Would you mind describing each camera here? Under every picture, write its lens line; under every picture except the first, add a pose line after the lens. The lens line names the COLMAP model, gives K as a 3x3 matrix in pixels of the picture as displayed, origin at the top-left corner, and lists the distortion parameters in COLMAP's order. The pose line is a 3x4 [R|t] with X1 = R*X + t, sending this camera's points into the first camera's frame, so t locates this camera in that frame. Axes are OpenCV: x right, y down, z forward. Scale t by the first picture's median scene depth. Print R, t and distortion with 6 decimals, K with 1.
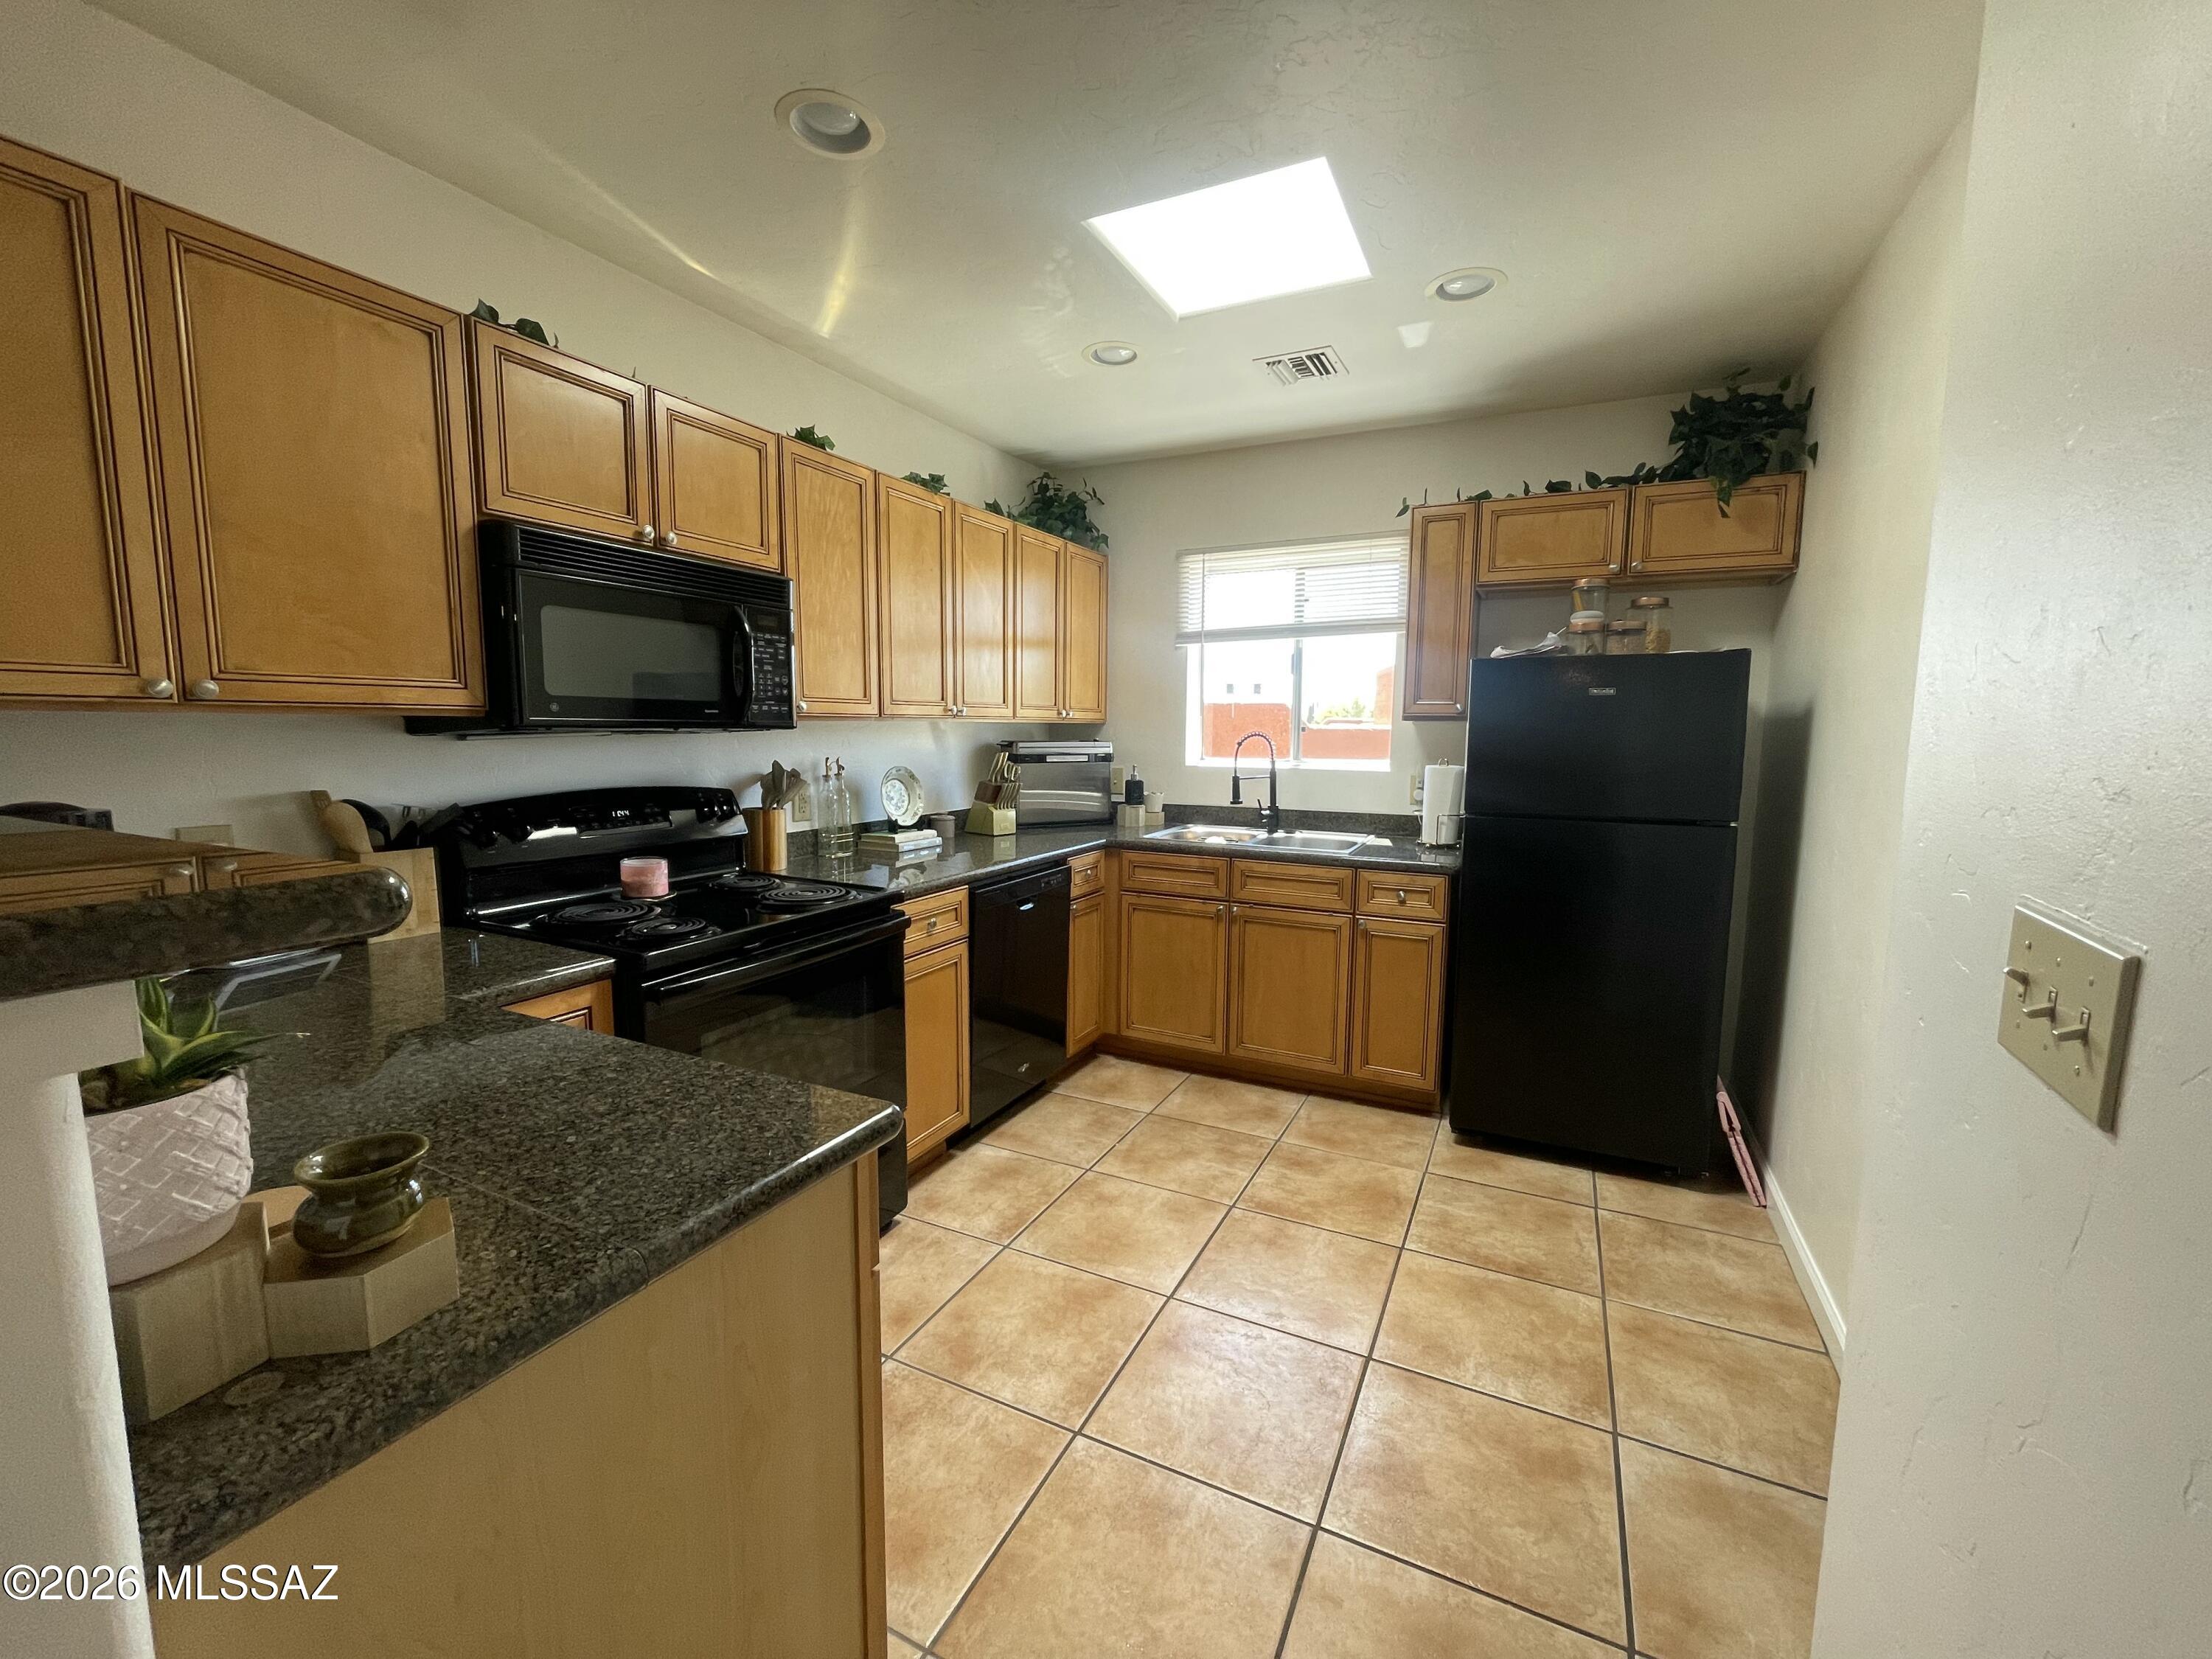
lens RADIAL K [[898.9, 0, 1106.0], [0, 898.9, 829.5], [0, 0, 1]] dist [0.000089, -0.000164]
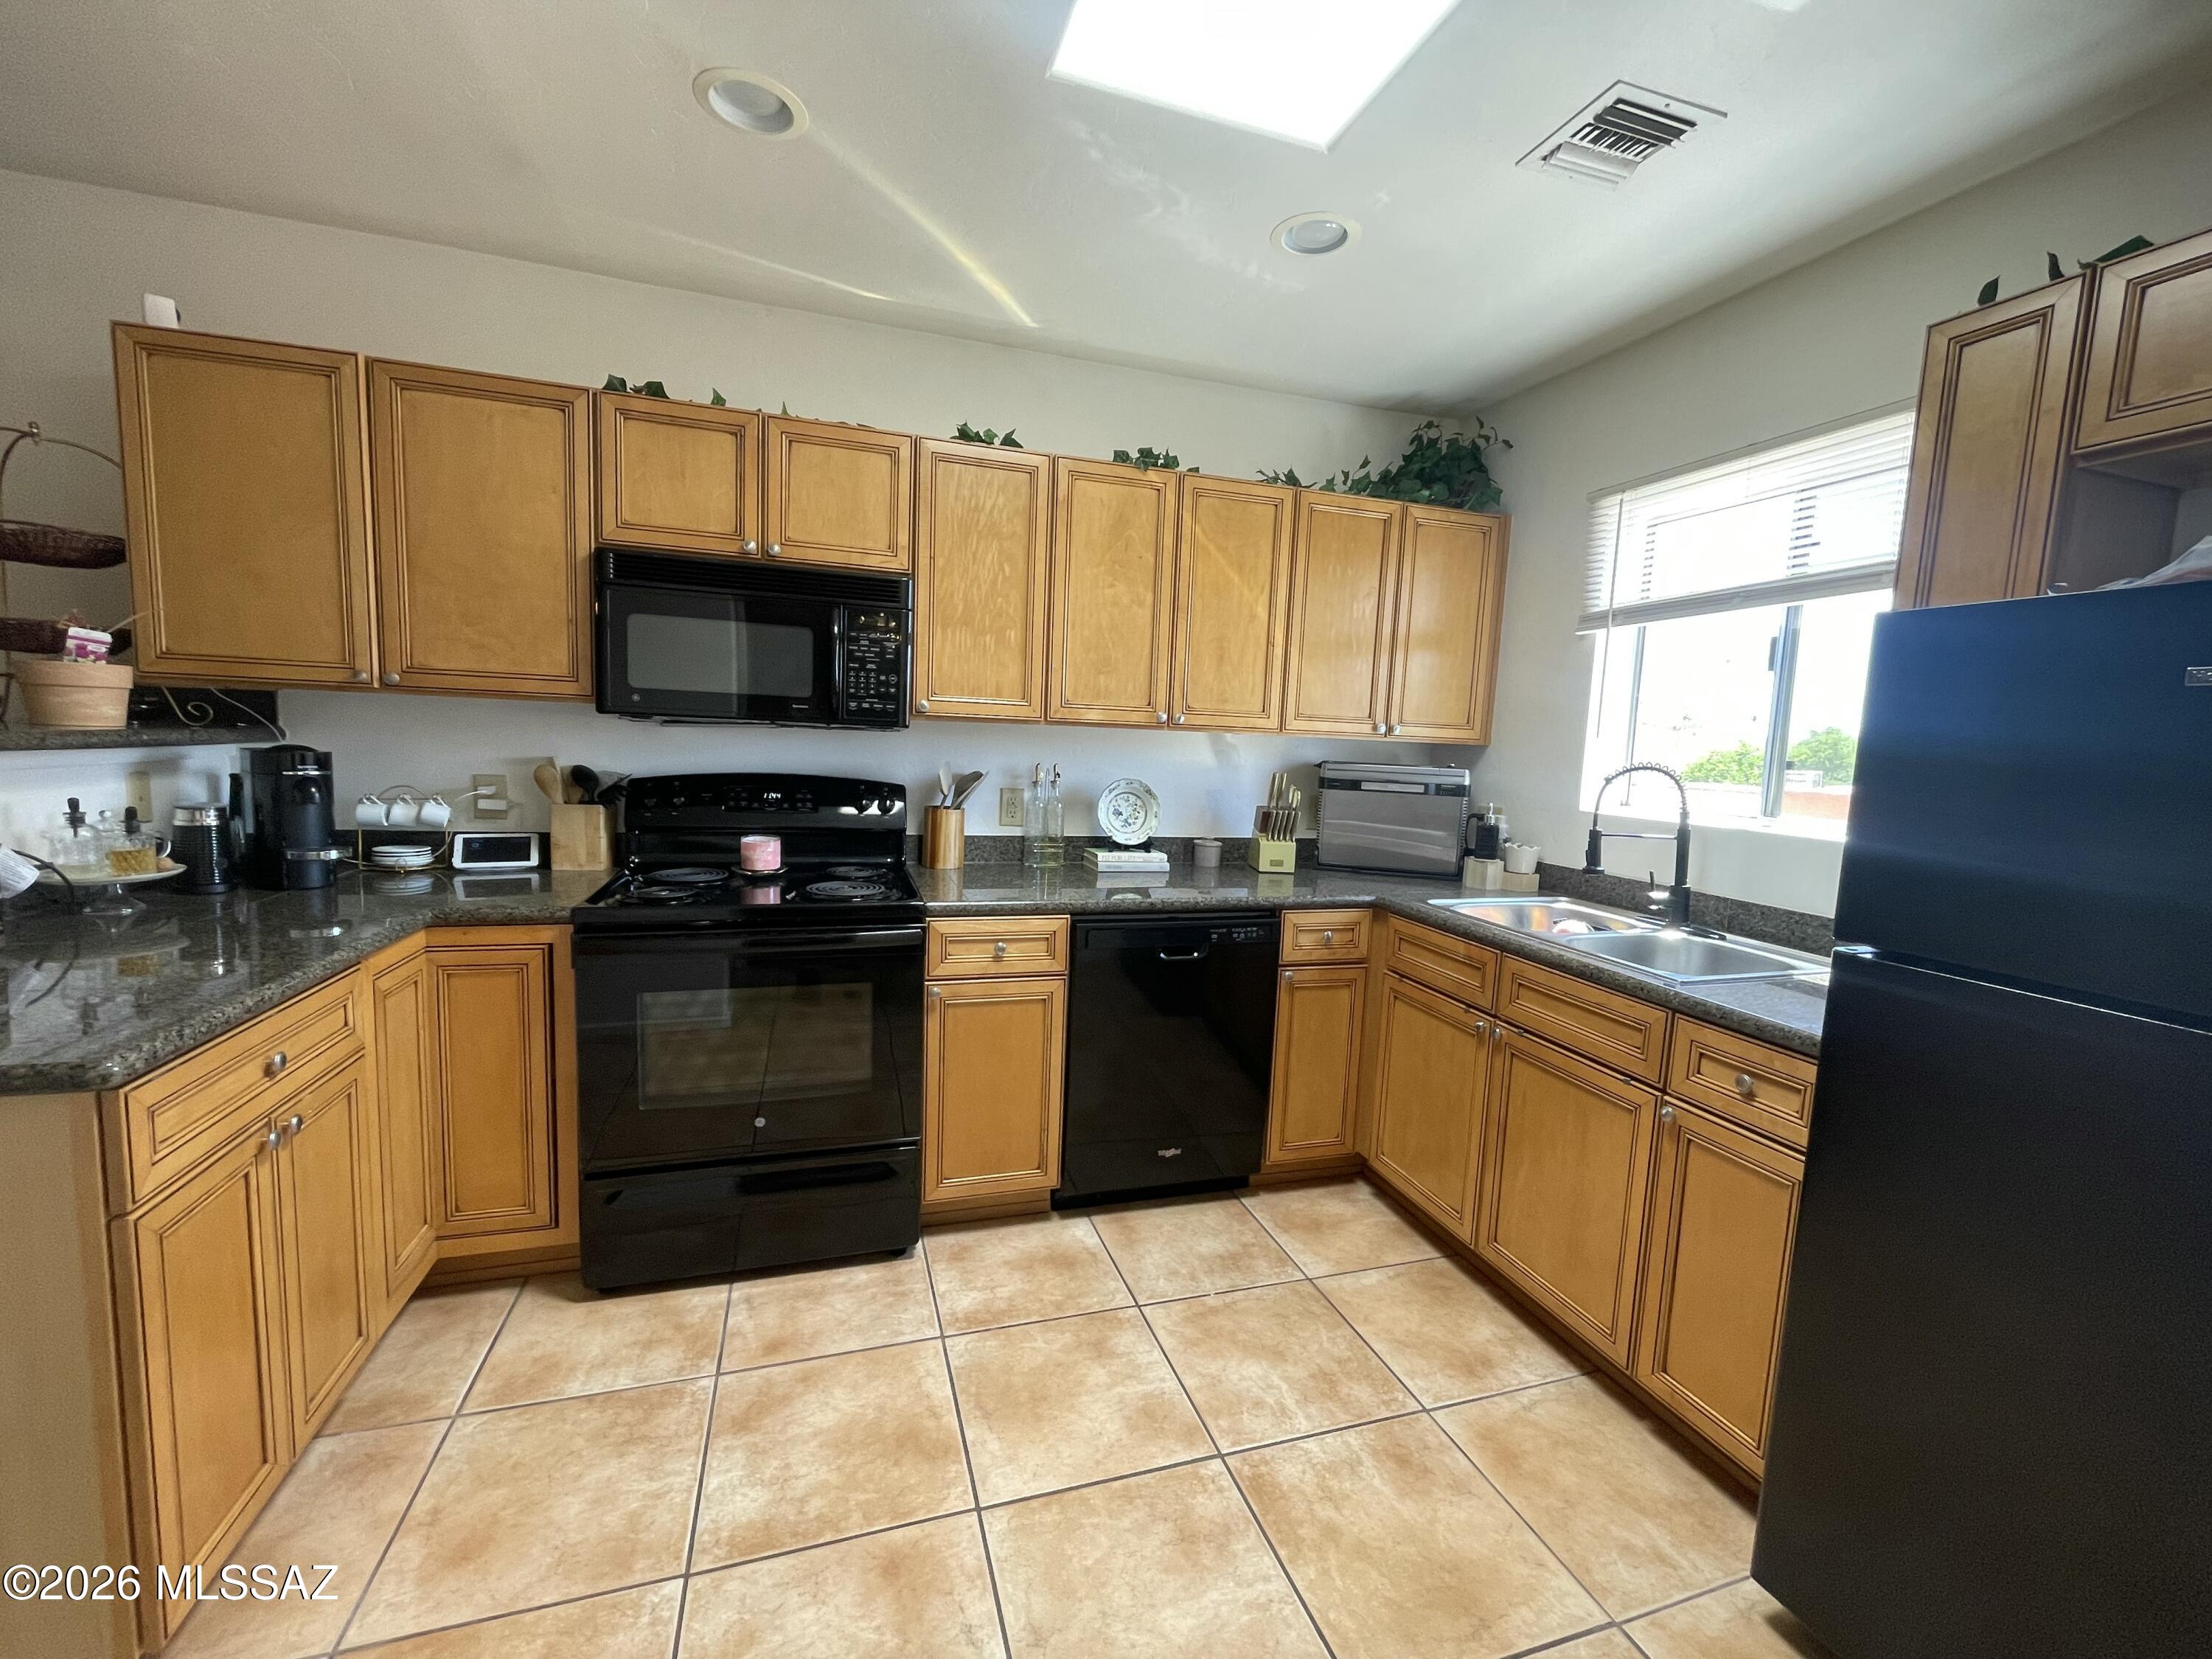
lens RADIAL K [[898.9, 0, 1106.0], [0, 898.9, 829.5], [0, 0, 1]] dist [0.000089, -0.000164]
pose [[0.698485, 0.099384, -0.708690, 0.419330], [-0.121255, 0.992427, 0.019665, -0.035987], [0.705277, 0.072197, 0.705246, 0.361441]]
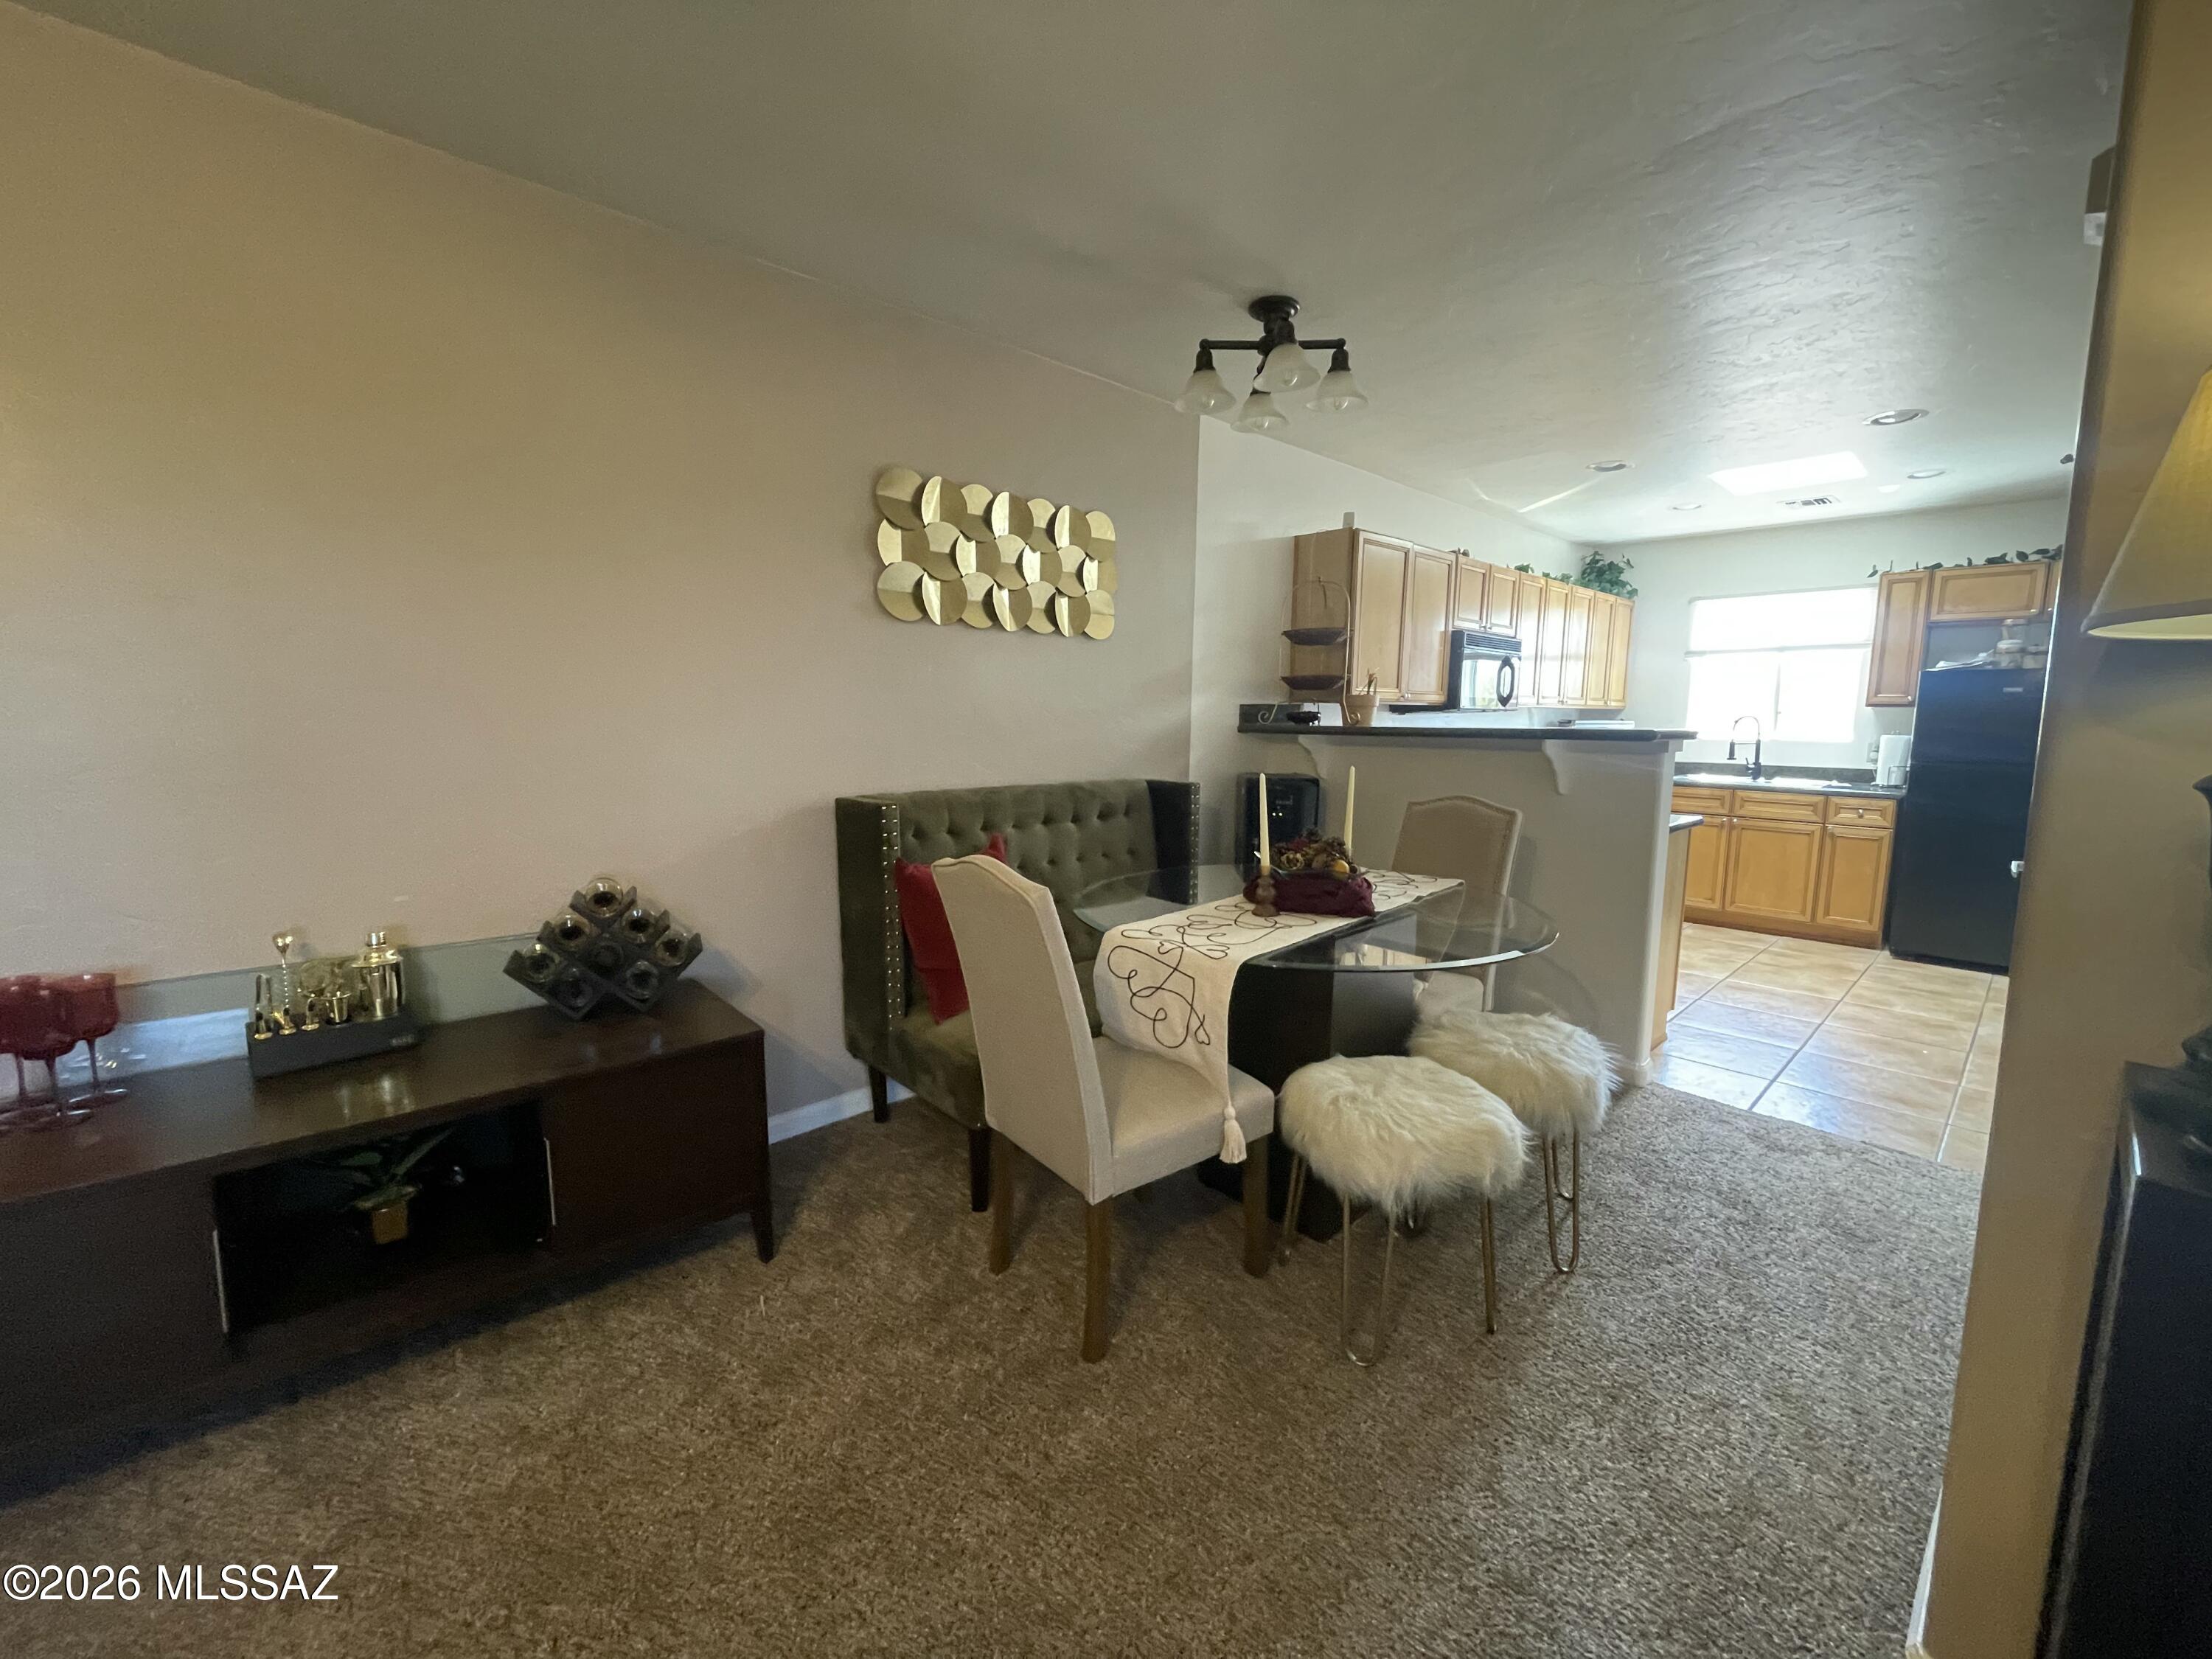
lens RADIAL K [[898.9, 0, 1106.0], [0, 898.9, 829.5], [0, 0, 1]] dist [0.000089, -0.000164]
pose [[0.938001, 0.045328, -0.343657, -0.404101], [-0.042136, 0.998971, 0.016753, 0.135315], [0.344063, -0.001234, 0.938946, -1.032642]]
